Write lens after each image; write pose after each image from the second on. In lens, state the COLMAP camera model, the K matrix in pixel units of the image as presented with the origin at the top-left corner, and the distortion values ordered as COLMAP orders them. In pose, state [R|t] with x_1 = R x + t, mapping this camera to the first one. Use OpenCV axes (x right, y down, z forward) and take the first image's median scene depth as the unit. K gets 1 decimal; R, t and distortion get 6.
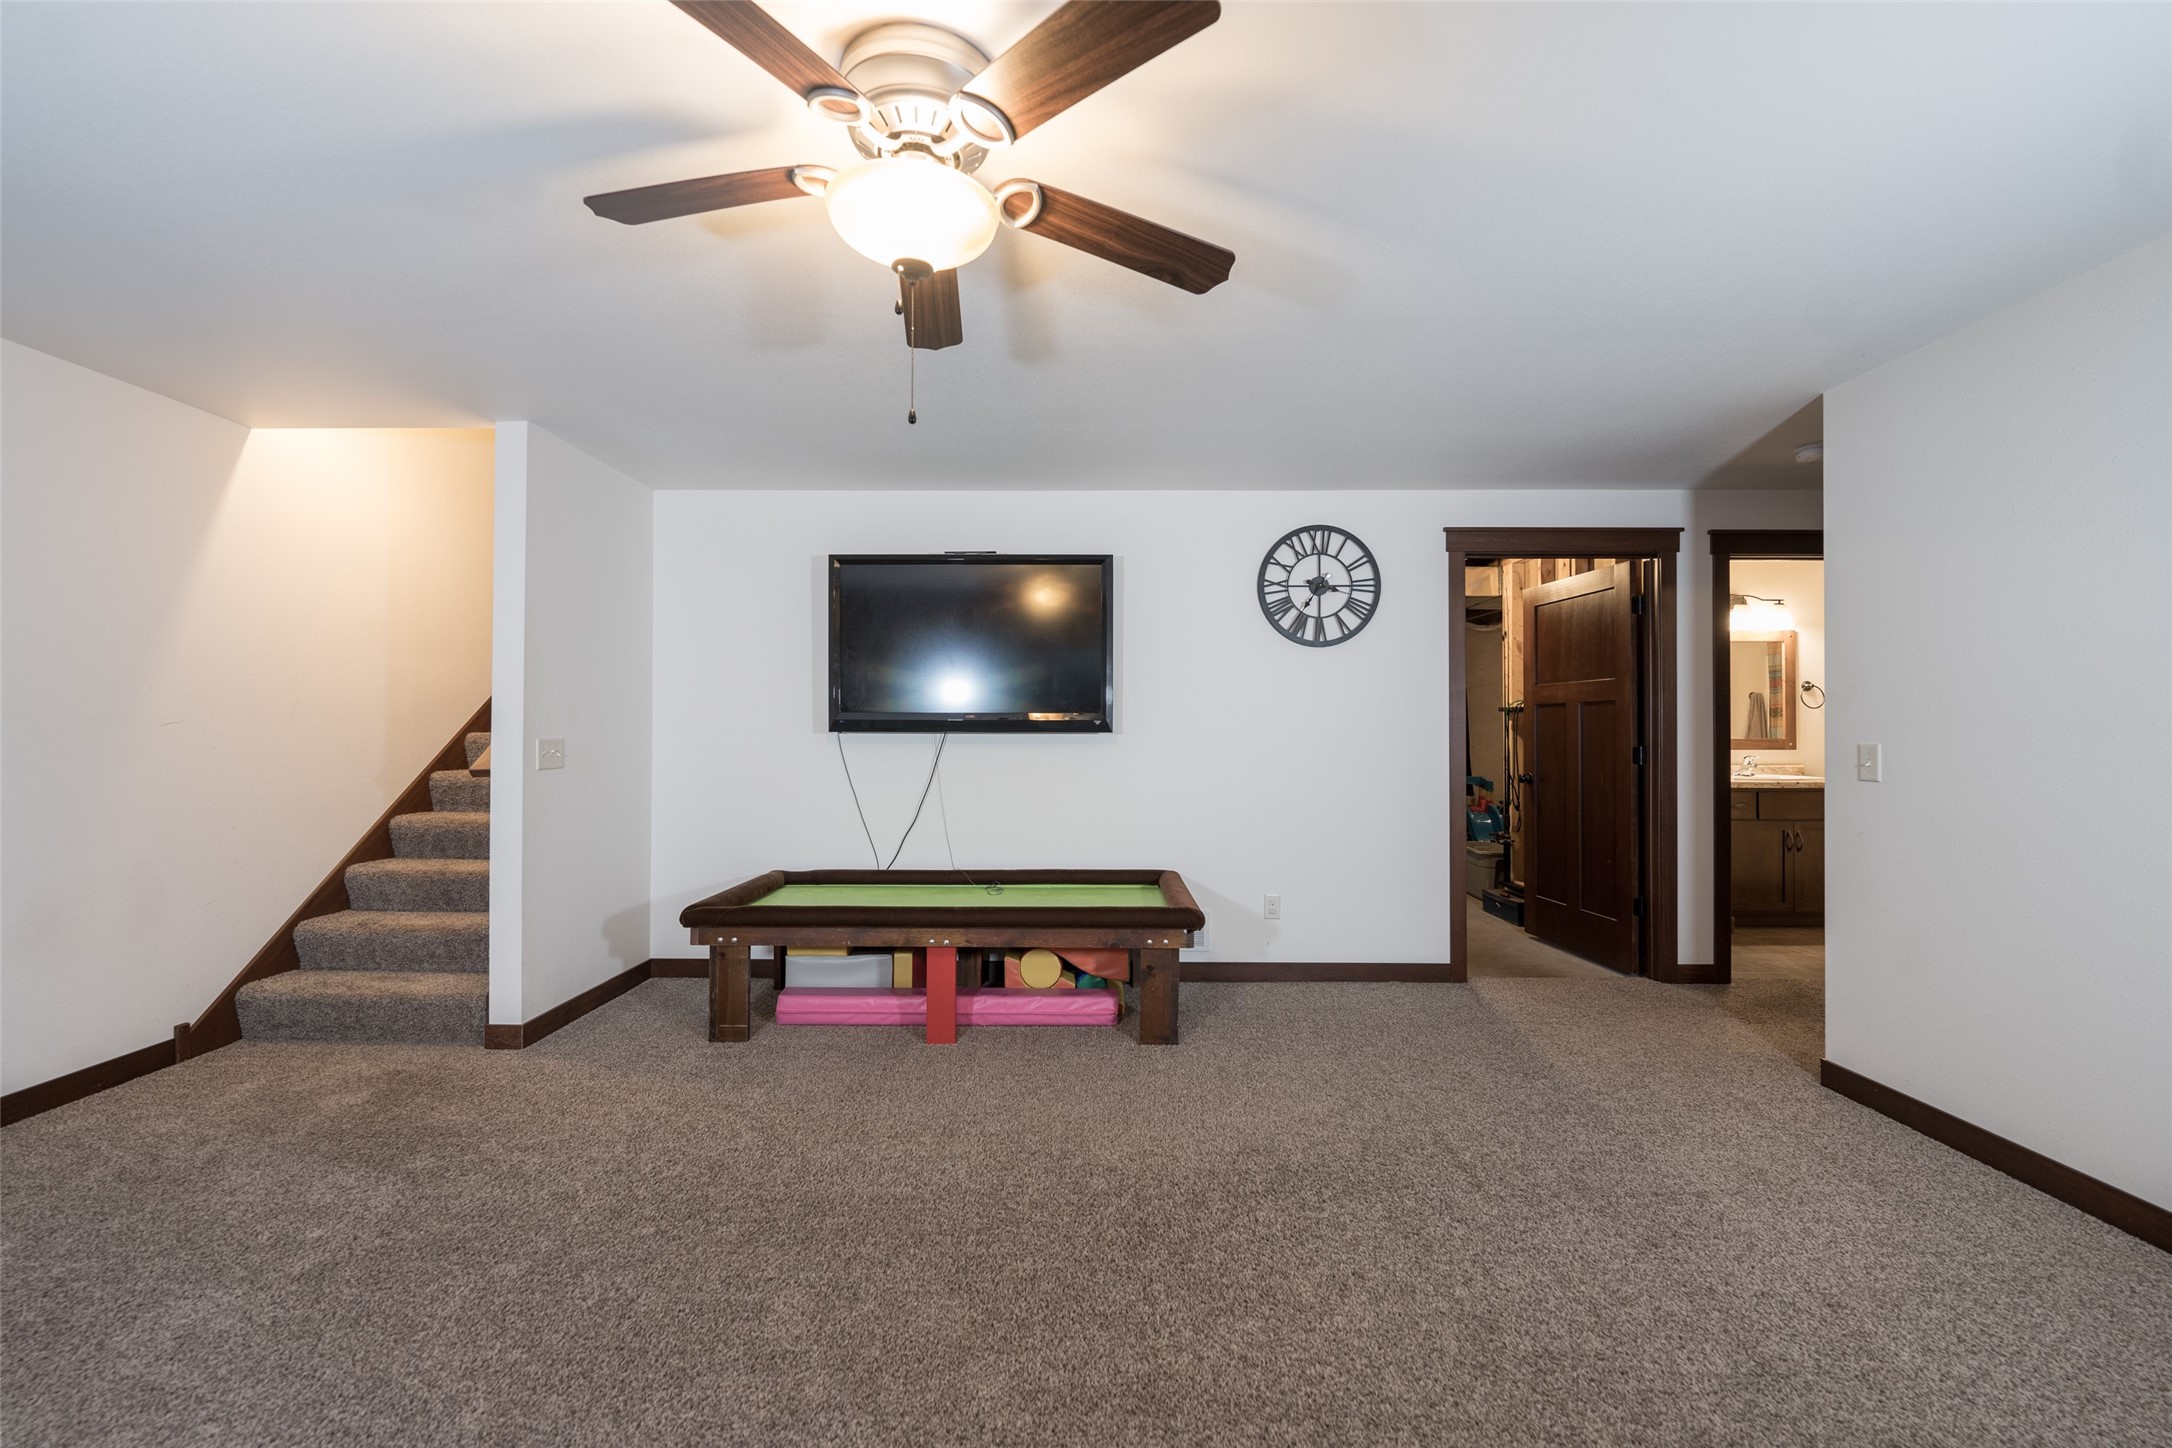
lens RADIAL K [[877.4, 0, 1086.0], [0, 877.4, 724.0], [0, 0, 1]] dist [-0.019127, -0.000151]
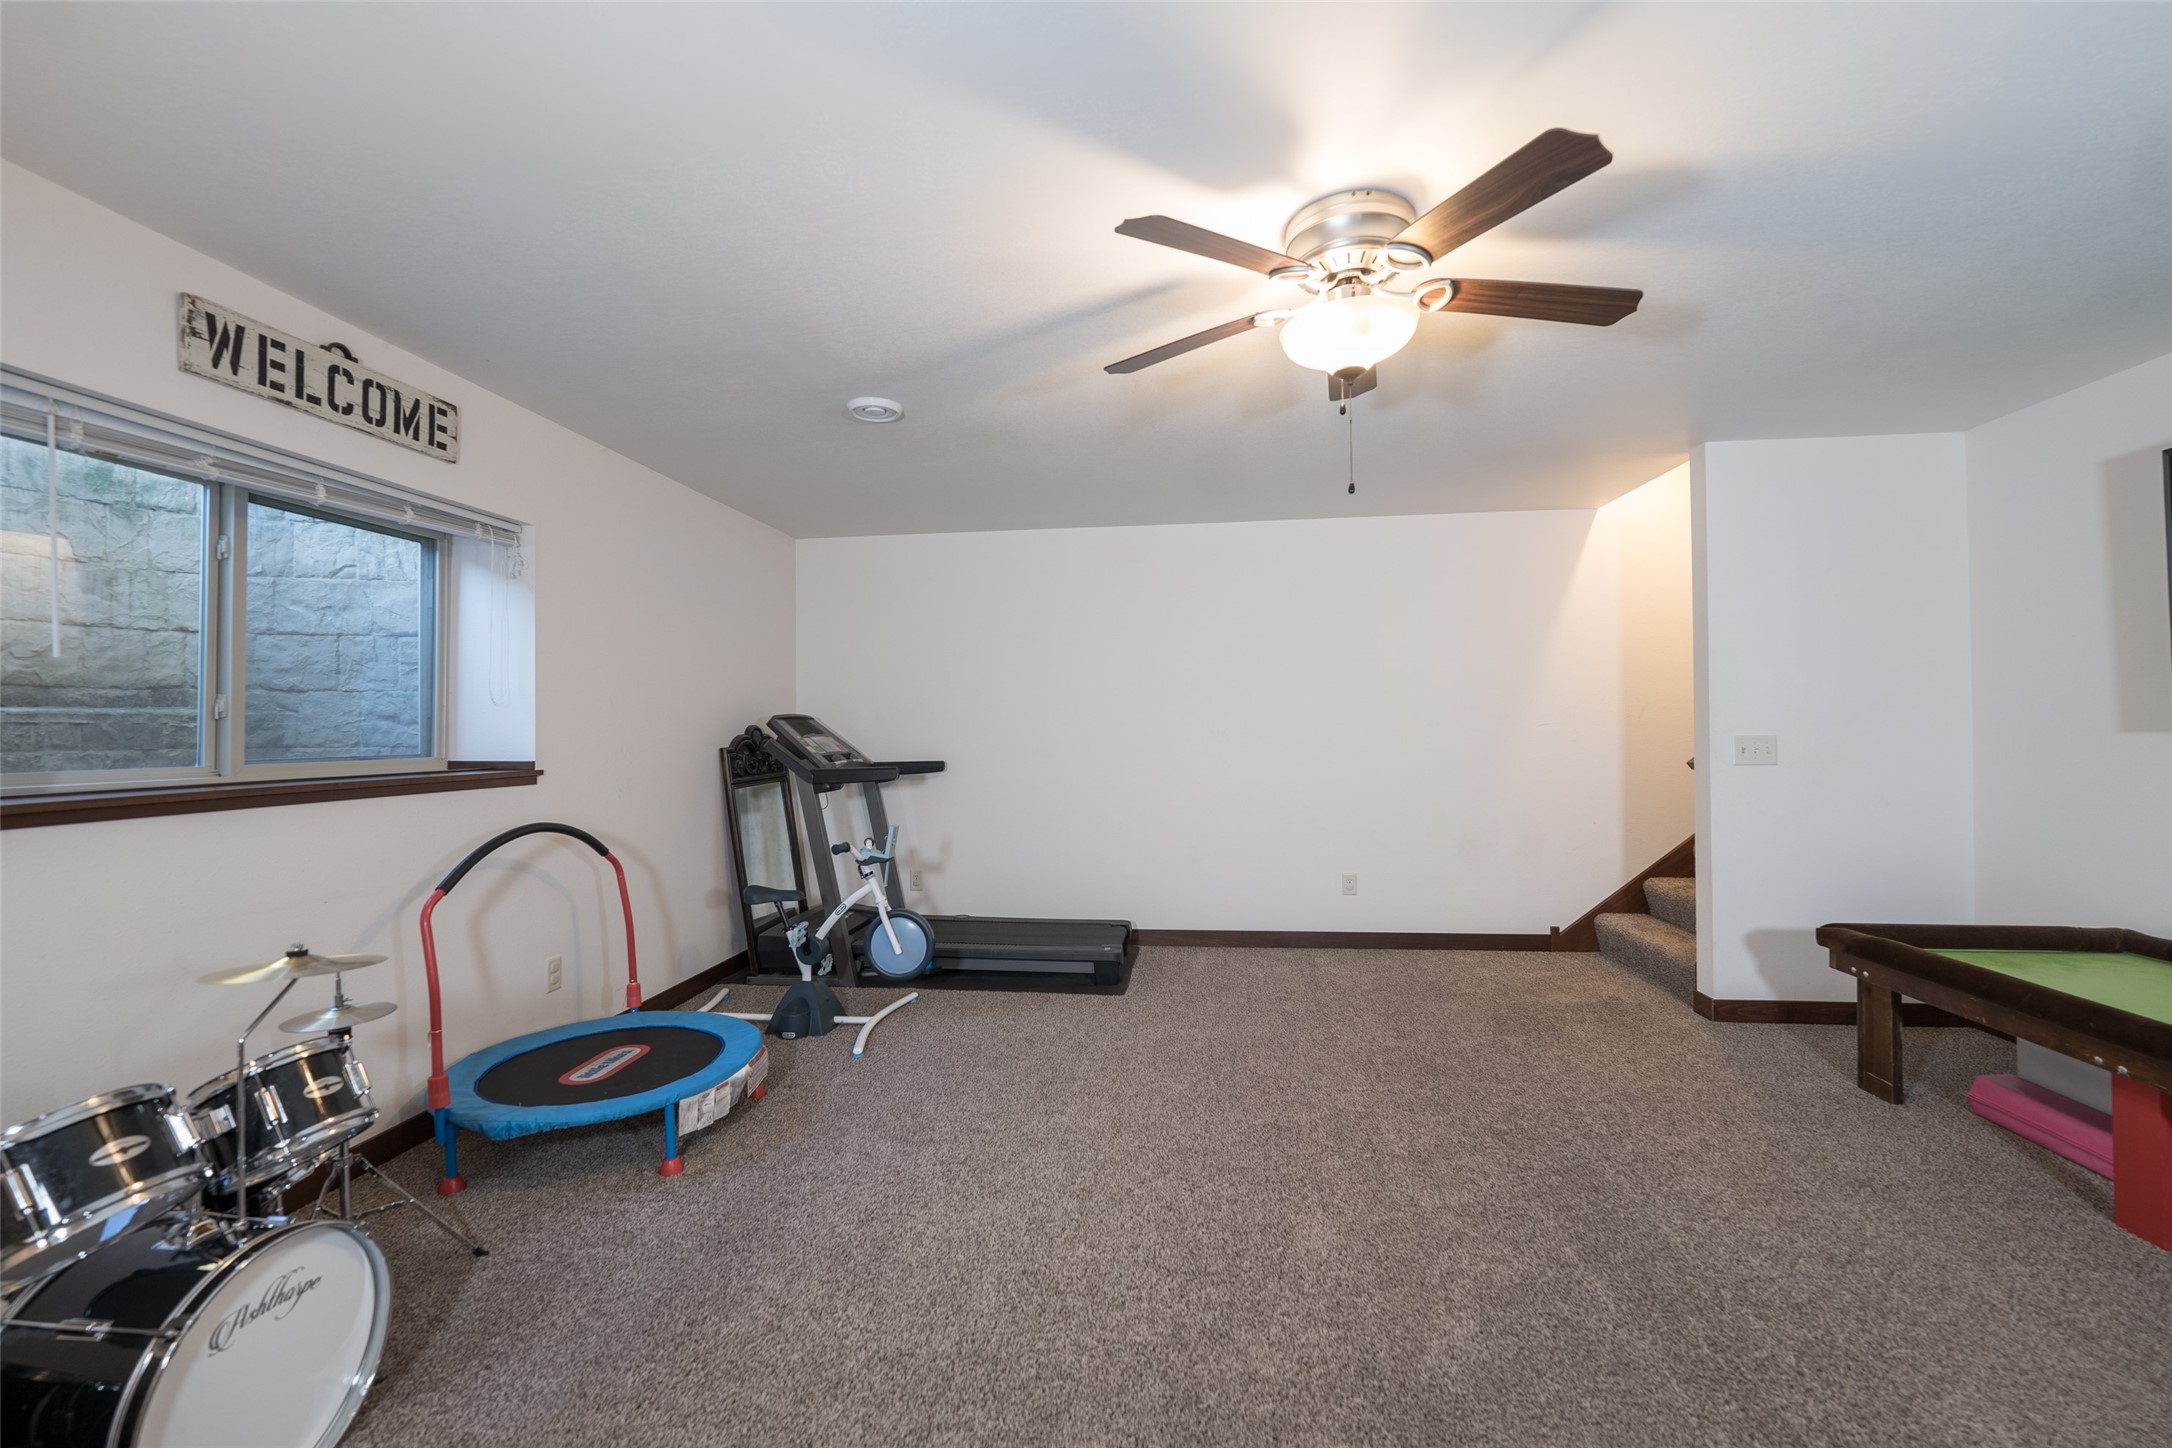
lens RADIAL K [[877.4, 0, 1086.0], [0, 877.4, 724.0], [0, 0, 1]] dist [-0.019127, -0.000151]
pose [[-0.122822, -0.012671, -0.992348, 0.400810], [0.016261, 0.999759, -0.014778, 0.003807], [0.992295, -0.017951, -0.122586, 0.273648]]
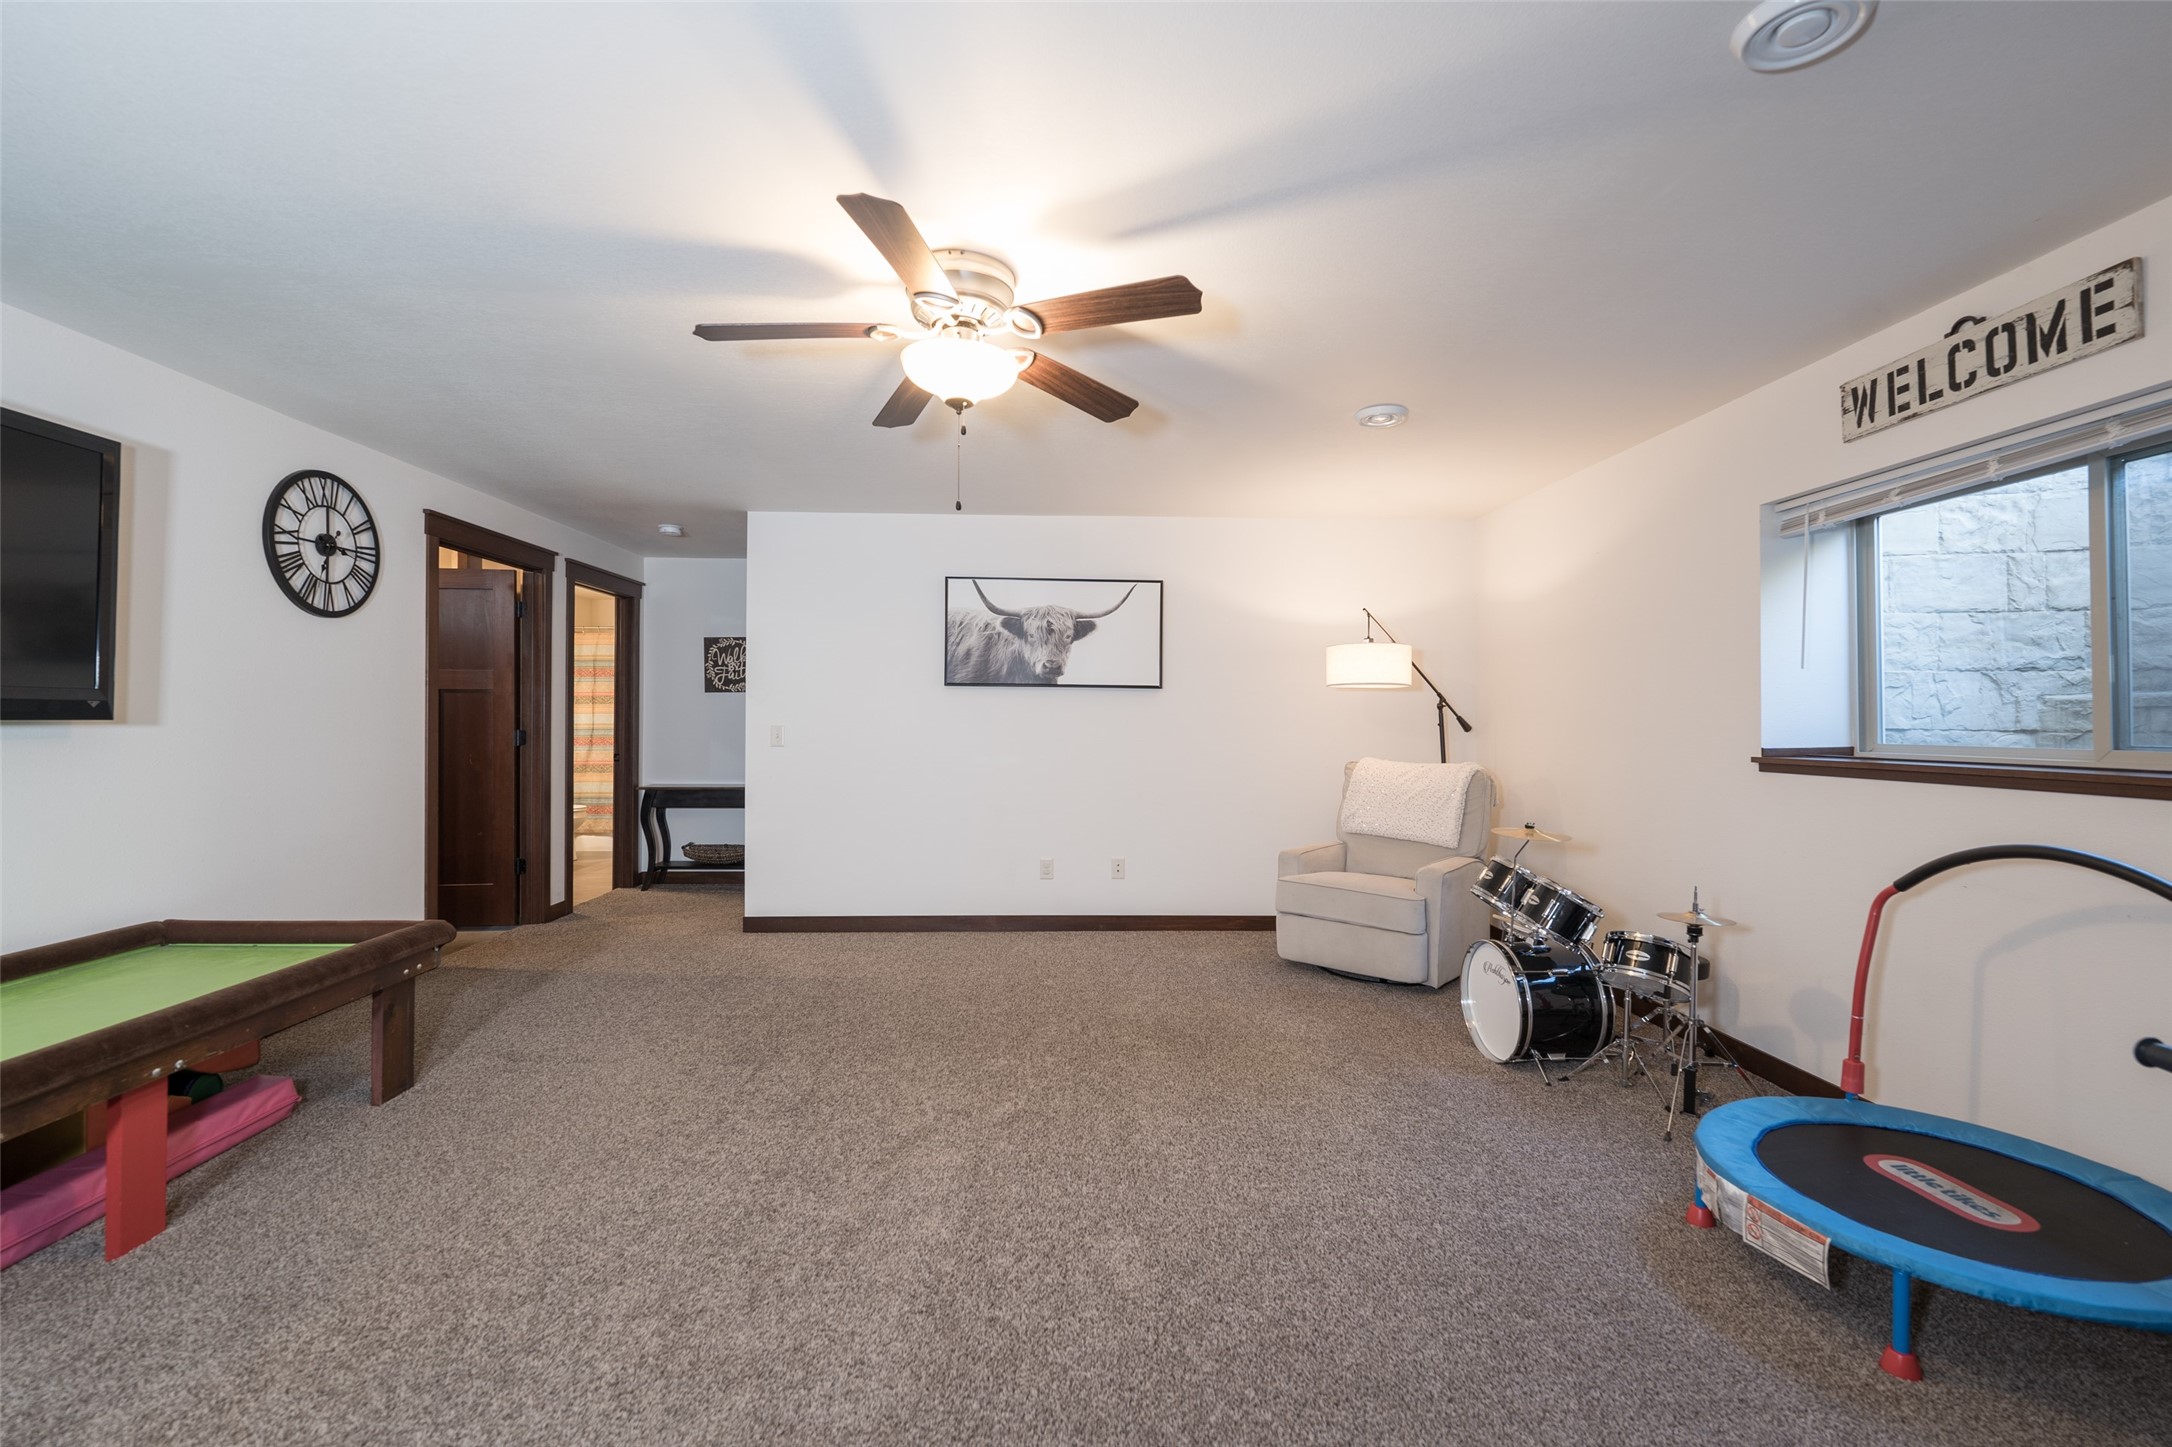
lens RADIAL K [[877.4, 0, 1086.0], [0, 877.4, 723.5], [0, 0, 1]] dist [-0.019127, -0.000151]
pose [[-0.042910, -0.009451, 0.999034, -0.600848], [-0.010952, 0.999900, 0.008989, -0.001027], [-0.999019, -0.010556, -0.043009, 0.303895]]
